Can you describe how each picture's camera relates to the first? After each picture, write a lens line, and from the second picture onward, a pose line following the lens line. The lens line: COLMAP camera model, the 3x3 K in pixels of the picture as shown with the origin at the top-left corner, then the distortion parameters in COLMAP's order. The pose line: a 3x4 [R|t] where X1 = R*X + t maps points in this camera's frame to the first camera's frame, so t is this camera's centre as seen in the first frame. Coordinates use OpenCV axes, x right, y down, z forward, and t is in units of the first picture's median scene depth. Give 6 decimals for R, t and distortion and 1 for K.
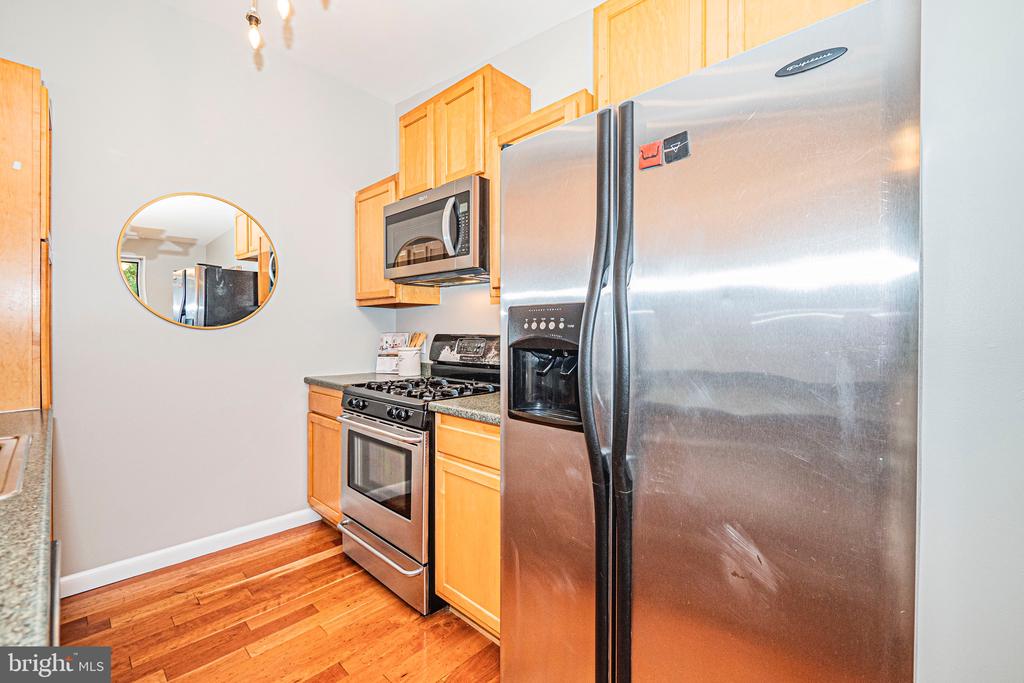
lens RADIAL K [[431.7, 0, 510.7], [0, 431.7, 338.0], [0, 0, 1]] dist [-0.005846, -0.000386]
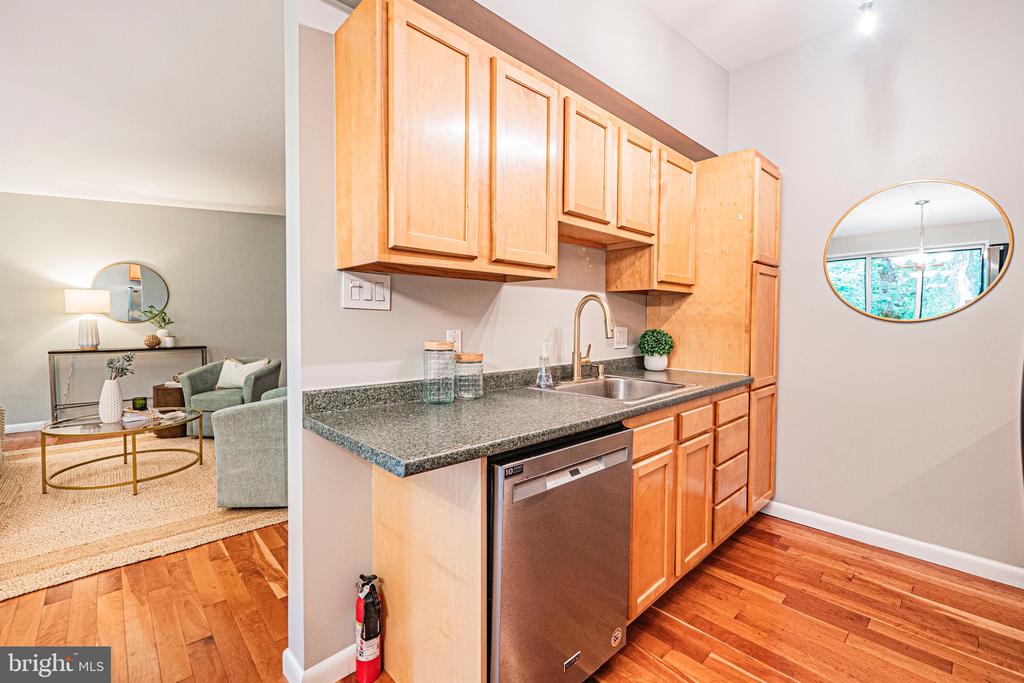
lens RADIAL K [[431.7, 0, 512.0], [0, 431.7, 340.2], [0, 0, 1]] dist [-0.005846, -0.000386]
pose [[-0.058518, 0.038095, -0.997559, 0.351349], [-0.018567, 0.999057, 0.039241, 0.000654], [0.998114, 0.020818, -0.057756, 0.206377]]
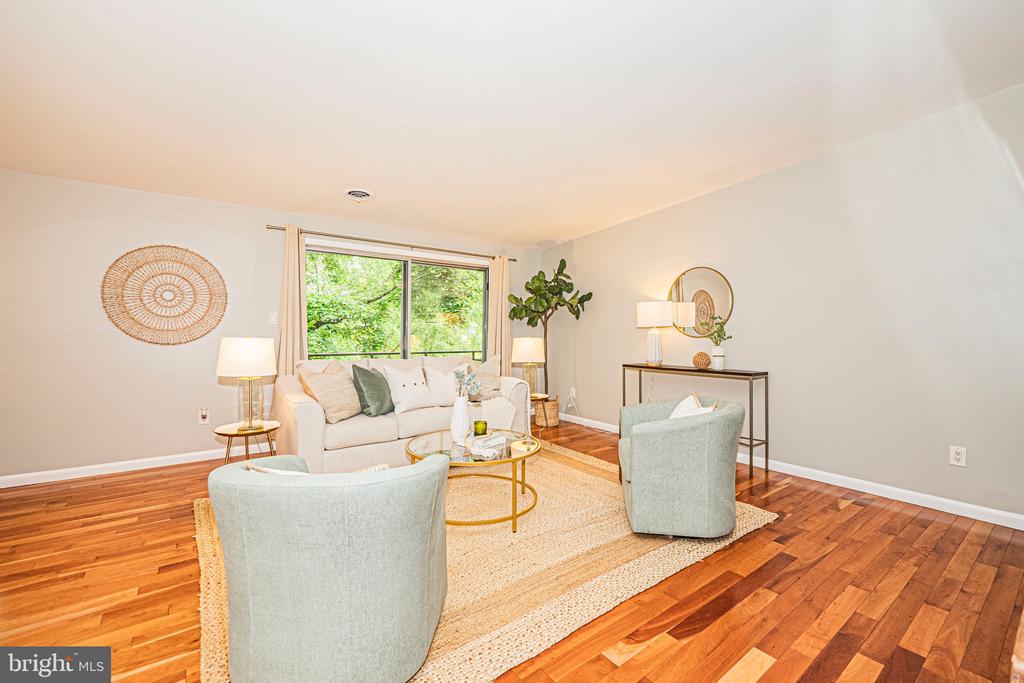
lens RADIAL K [[416.8, 0, 514.0], [0, 416.8, 338.9], [0, 0, 1]] dist [-0.007022, 0.000443]
pose [[-0.983597, -0.006384, 0.180265, -1.570233], [-0.003122, 0.999826, 0.018372, 0.009836], [-0.180351, 0.017508, -0.983446, 0.048678]]
